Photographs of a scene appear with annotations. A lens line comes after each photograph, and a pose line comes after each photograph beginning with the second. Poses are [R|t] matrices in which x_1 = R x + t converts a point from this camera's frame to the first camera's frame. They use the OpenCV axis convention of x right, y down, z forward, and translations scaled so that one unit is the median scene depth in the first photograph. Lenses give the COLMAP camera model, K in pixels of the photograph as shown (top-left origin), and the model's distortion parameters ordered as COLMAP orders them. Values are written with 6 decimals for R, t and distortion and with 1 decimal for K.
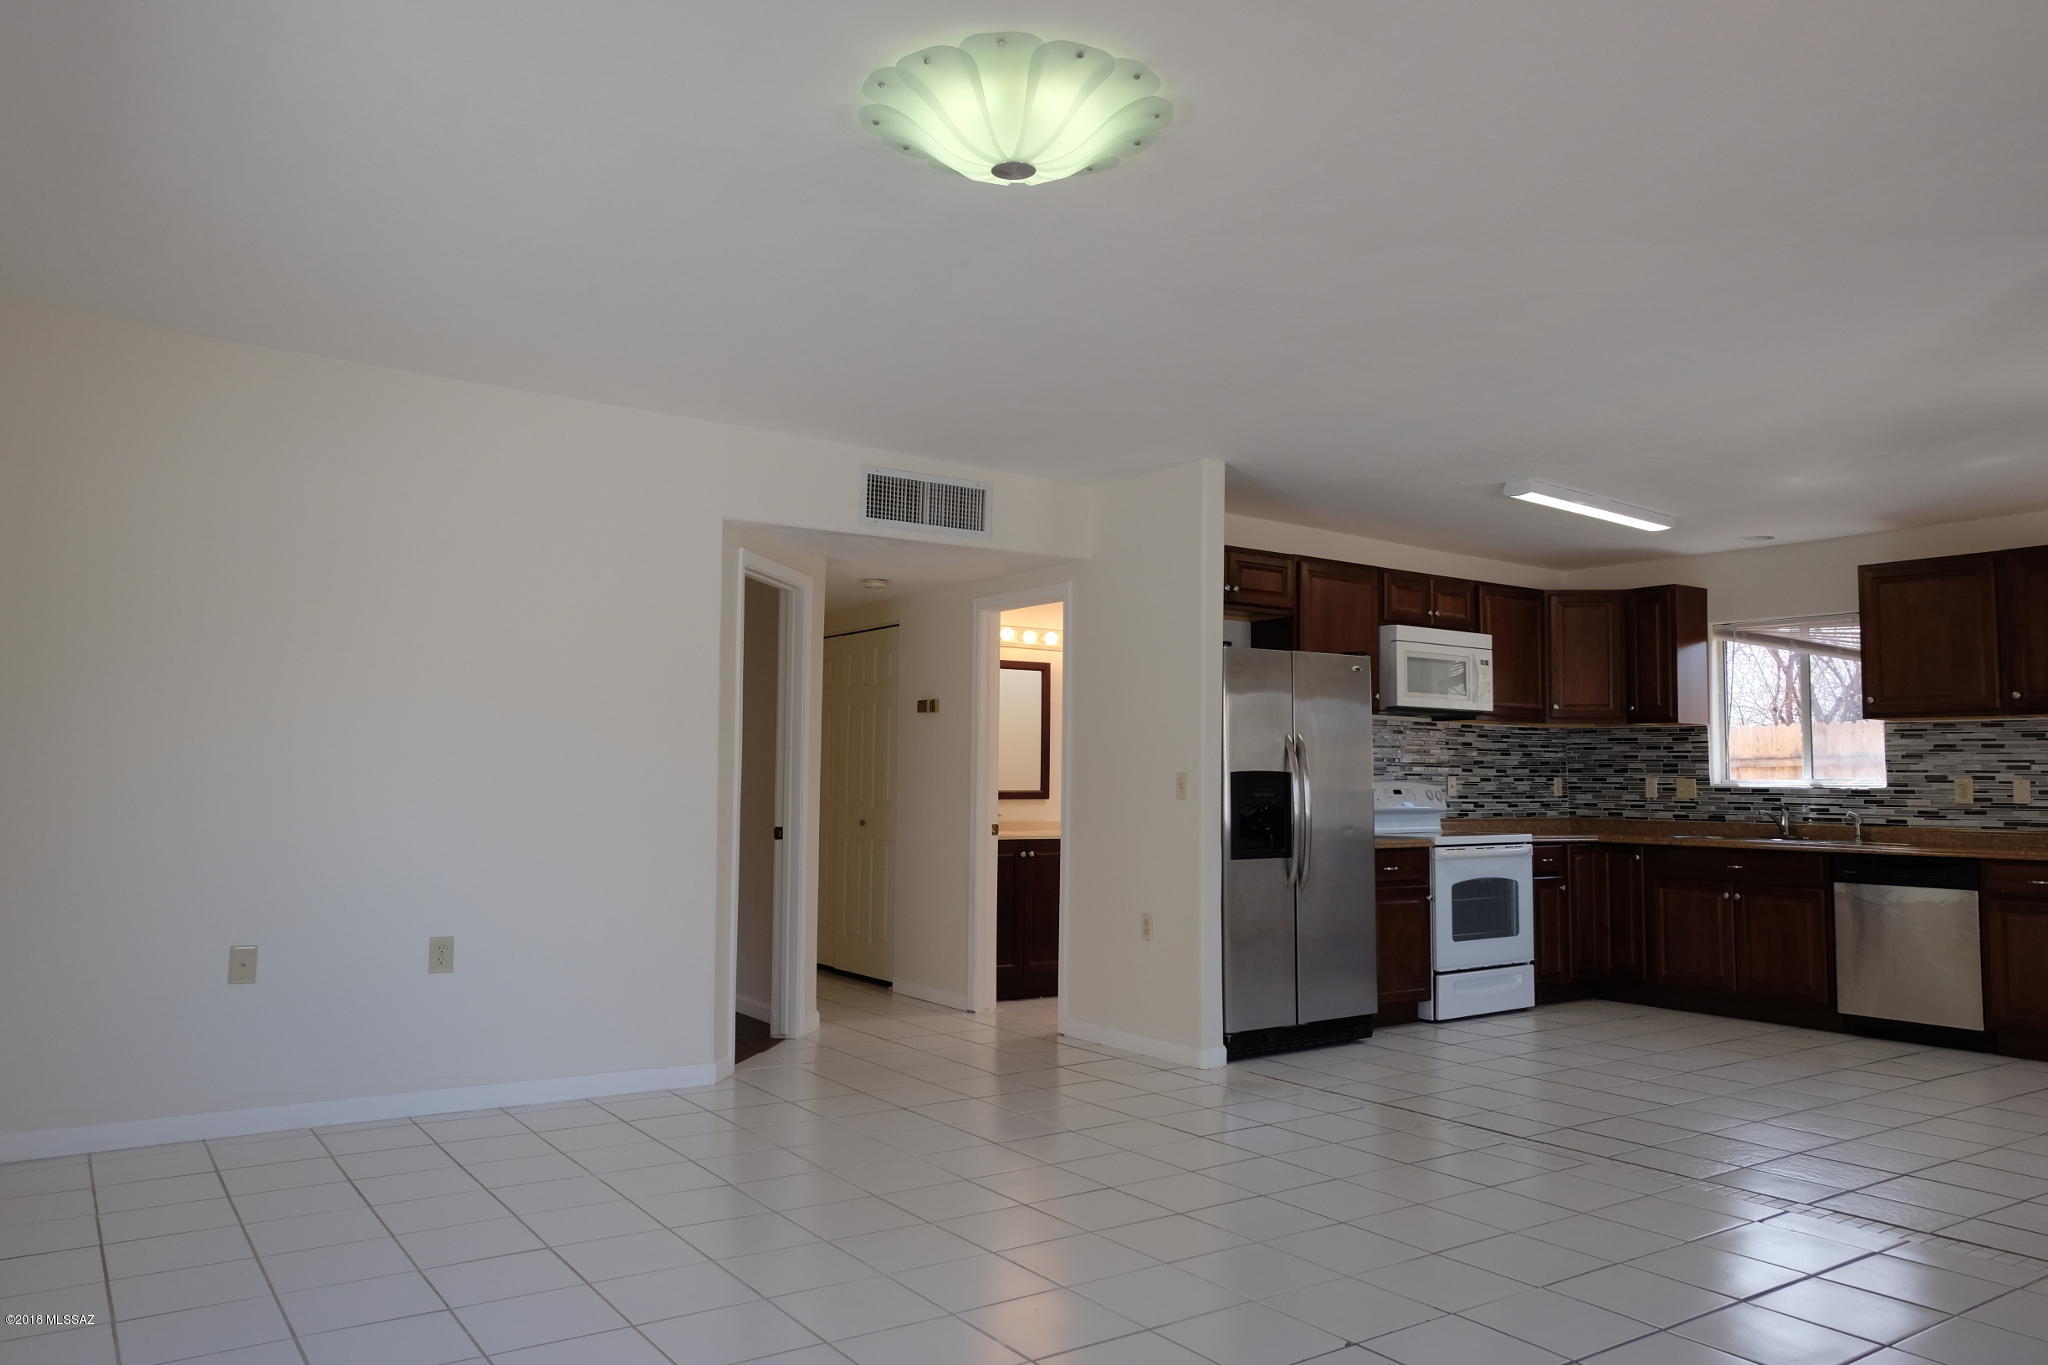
lens RADIAL K [[1428.2, 0, 958.9], [0, 1428.2, 697.1], [0, 0, 1]] dist [-0.037420, 0.051570]
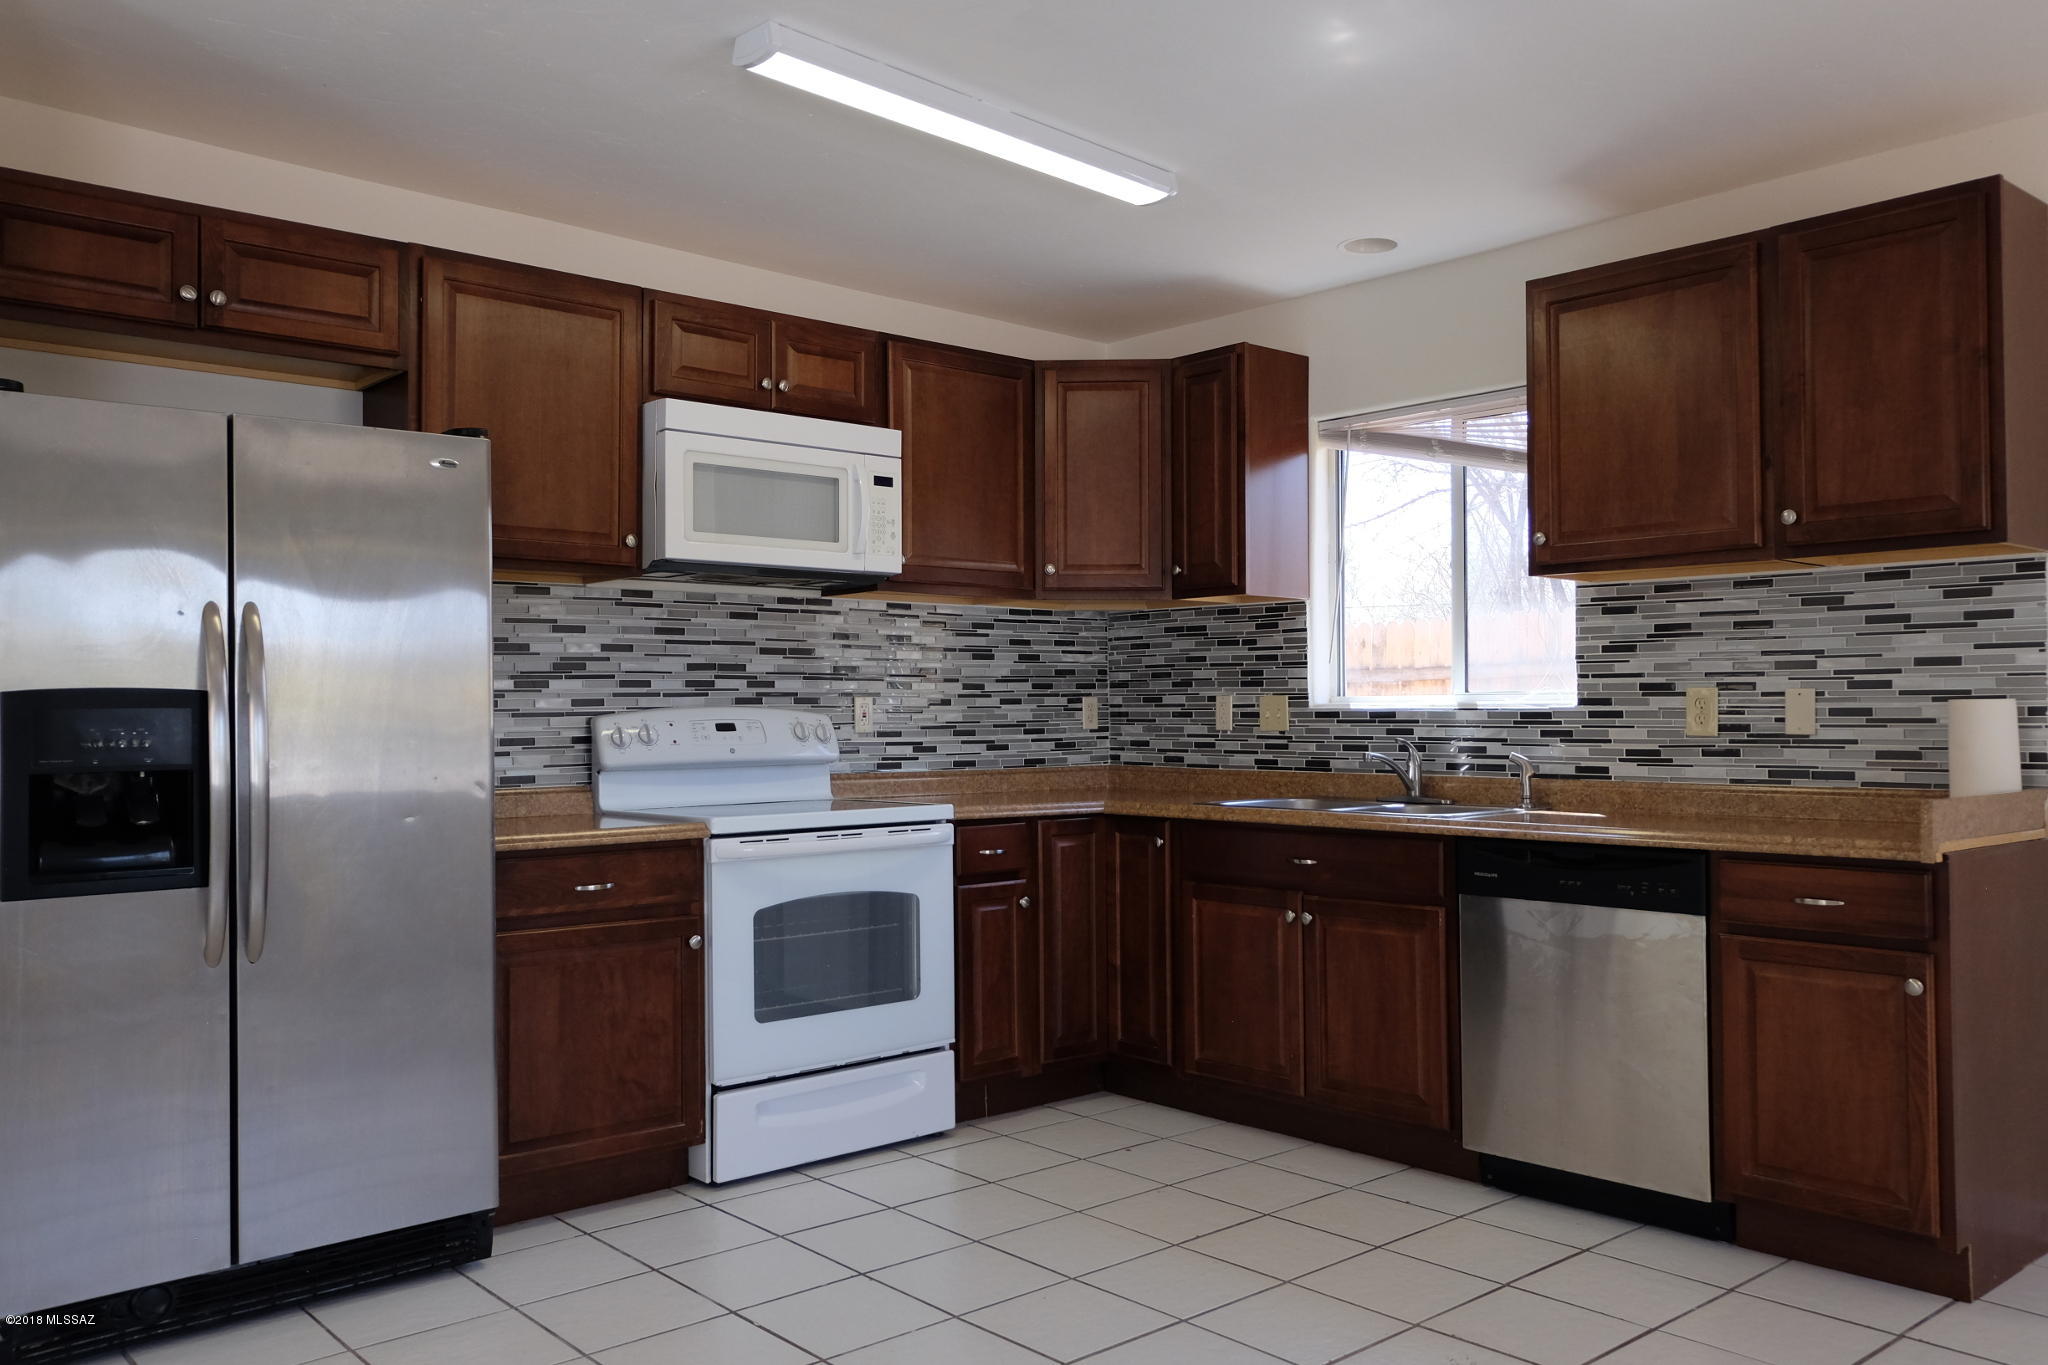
lens RADIAL K [[1592.7, 0, 954.0], [0, 1592.7, 690.4], [0, 0, 1]] dist [-0.089306, 0.193564]
pose [[0.992821, -0.012503, 0.118956, 0.334370], [0.007004, 0.998892, 0.046533, 0.026923], [-0.119406, -0.045365, 0.991808, 0.418301]]
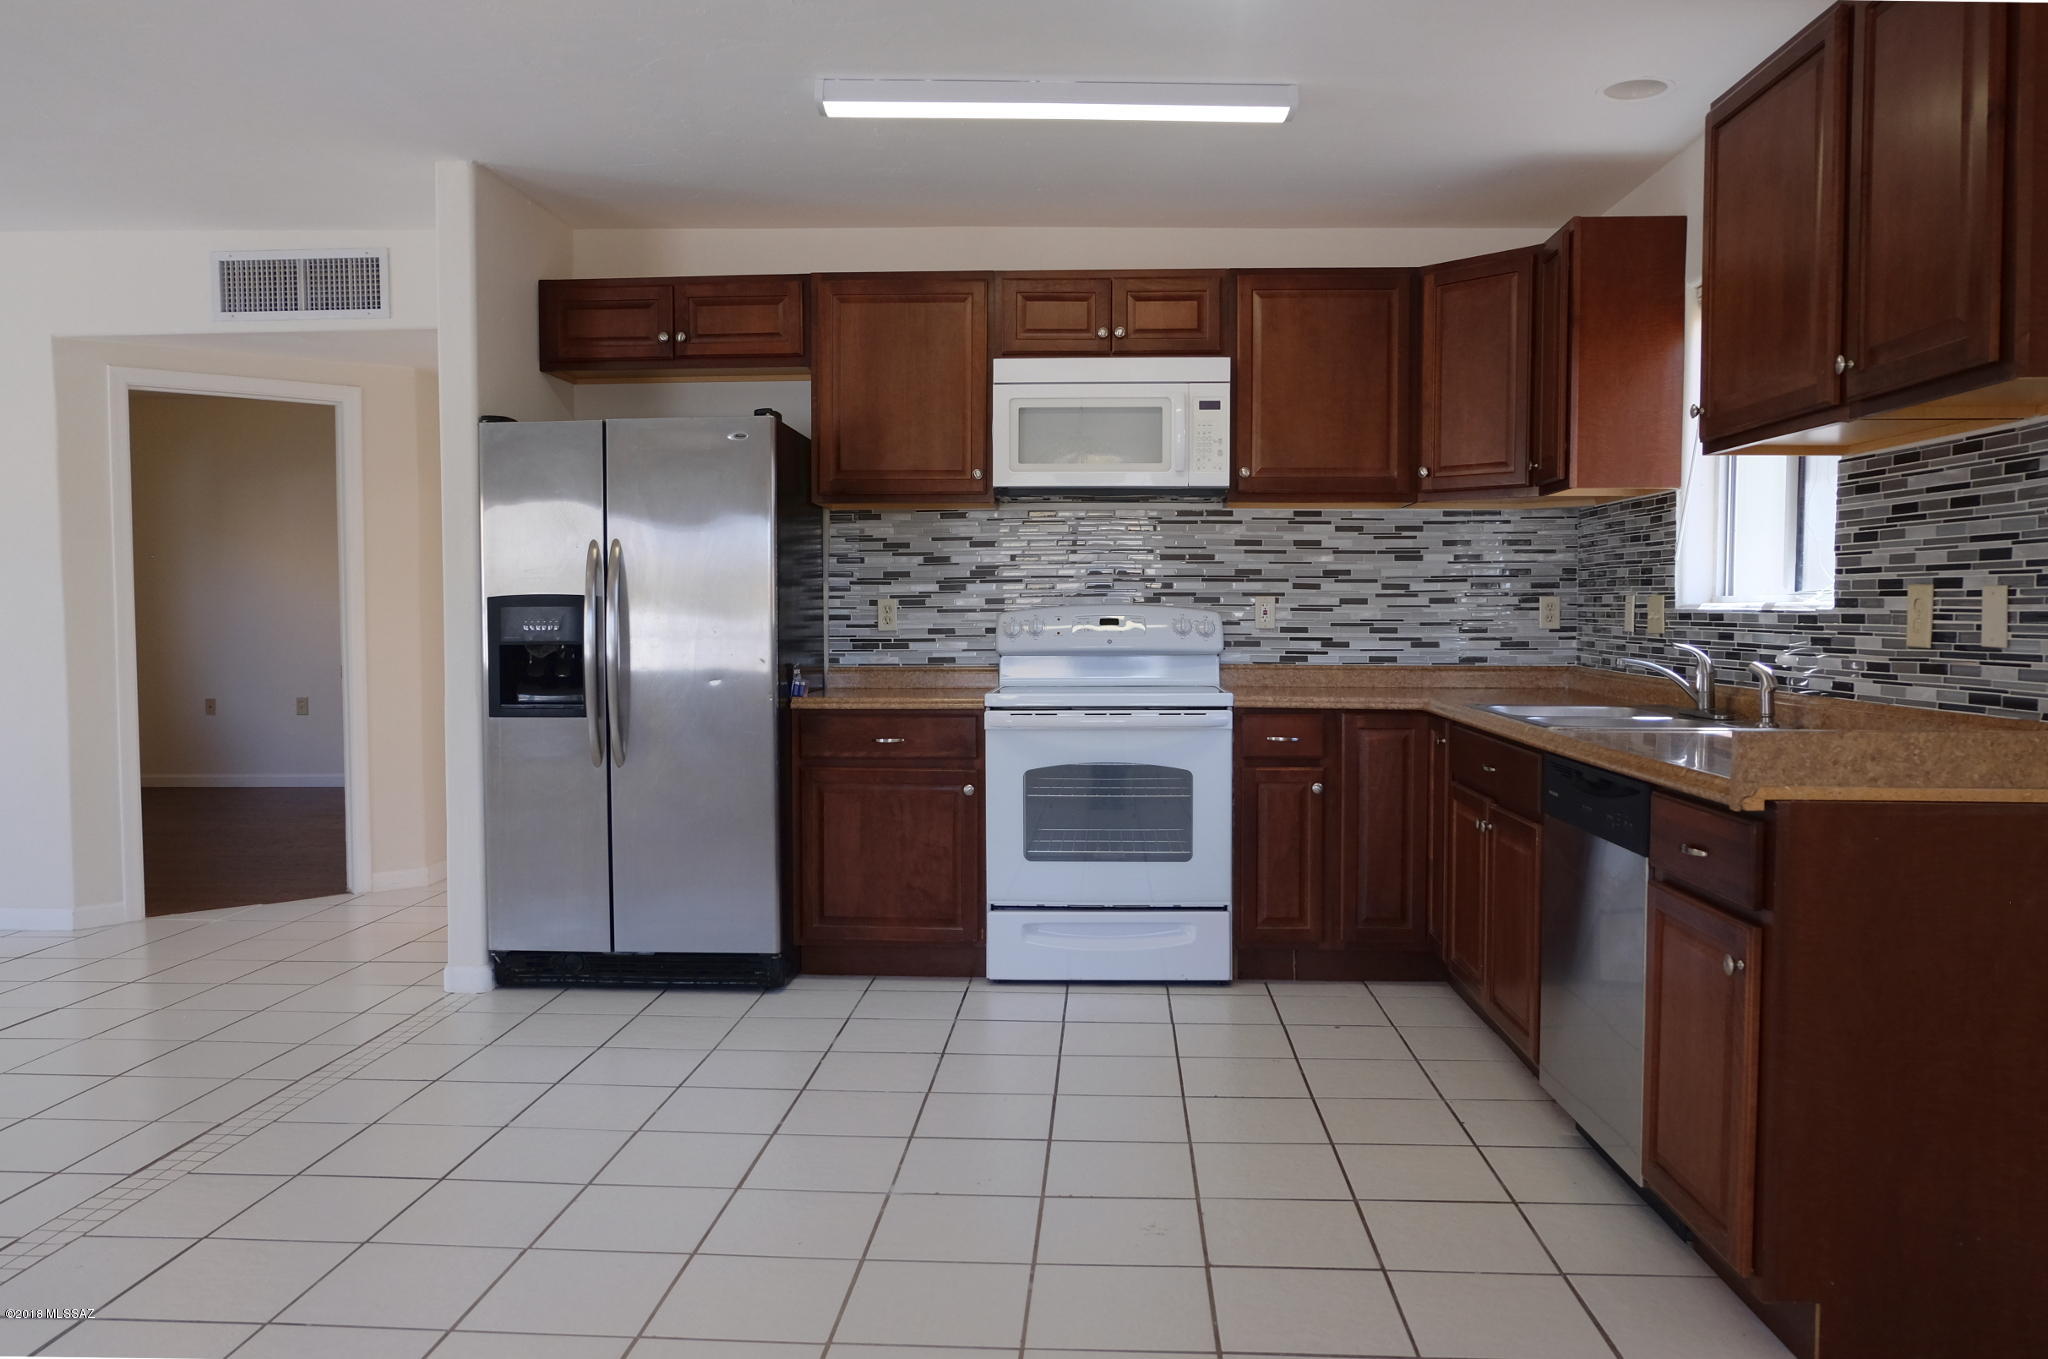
lens RADIAL K [[1415.4, 0, 1024.0], [0, 1415.4, 679.5], [0, 0, 1]] dist [-0.102743, 0.088571]
pose [[0.803571, 0.019486, -0.594890, 0.680094], [0.042925, 0.994964, 0.090573, 0.034431], [0.593659, -0.098318, 0.798688, 0.485366]]
